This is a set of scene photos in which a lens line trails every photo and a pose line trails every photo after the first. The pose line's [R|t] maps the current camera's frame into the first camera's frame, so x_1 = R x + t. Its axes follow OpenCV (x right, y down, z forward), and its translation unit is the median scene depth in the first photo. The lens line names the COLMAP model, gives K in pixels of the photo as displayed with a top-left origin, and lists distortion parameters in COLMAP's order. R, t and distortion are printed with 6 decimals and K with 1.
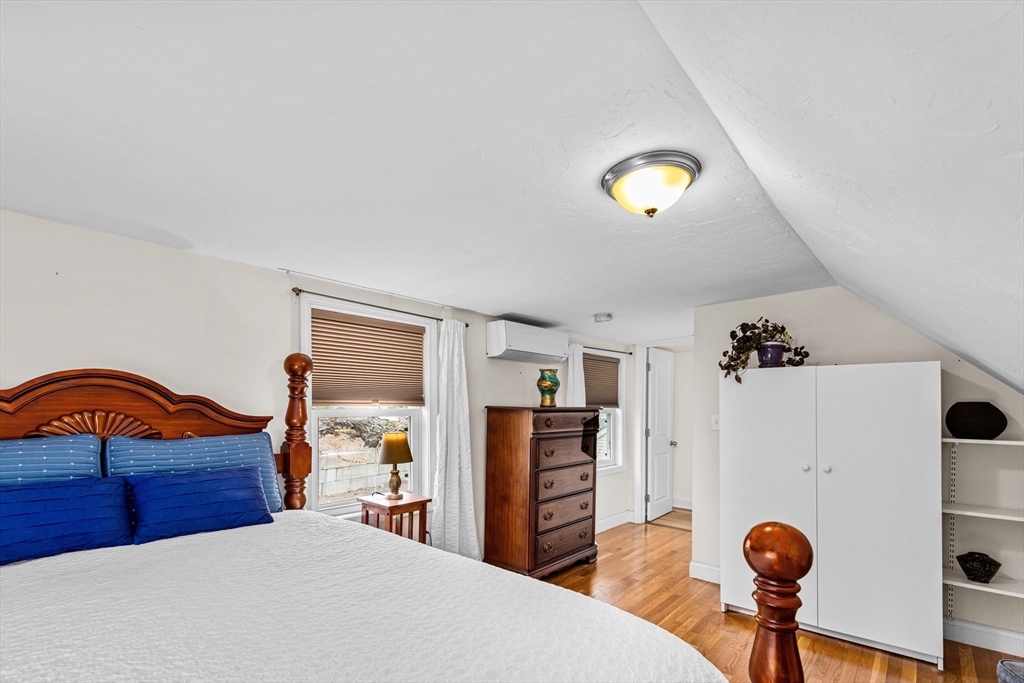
lens RADIAL K [[484.9, 0, 514.9], [0, 484.9, 396.3], [0, 0, 1]] dist [0.000194, -0.000008]
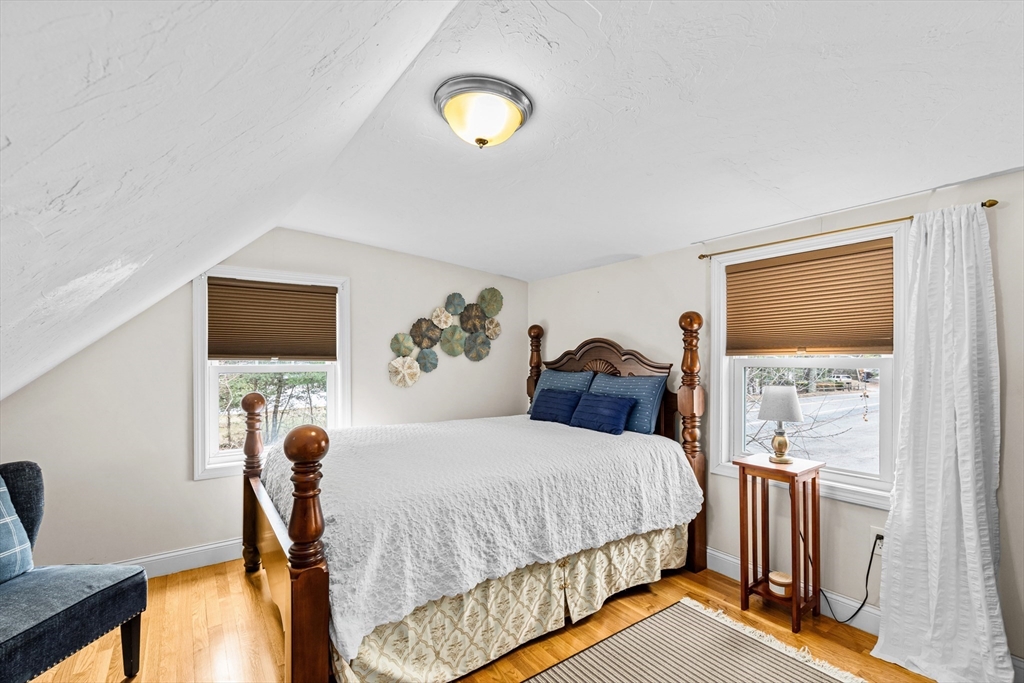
lens RADIAL K [[460.0, 0, 511.7], [0, 460.0, 353.8], [0, 0, 1]] dist [-0.000450, -0.000124]
pose [[-0.253343, -0.014613, -0.967266, 0.701287], [0.021395, 0.999557, -0.020704, 0.027028], [0.967140, -0.025940, -0.252918, 0.791689]]
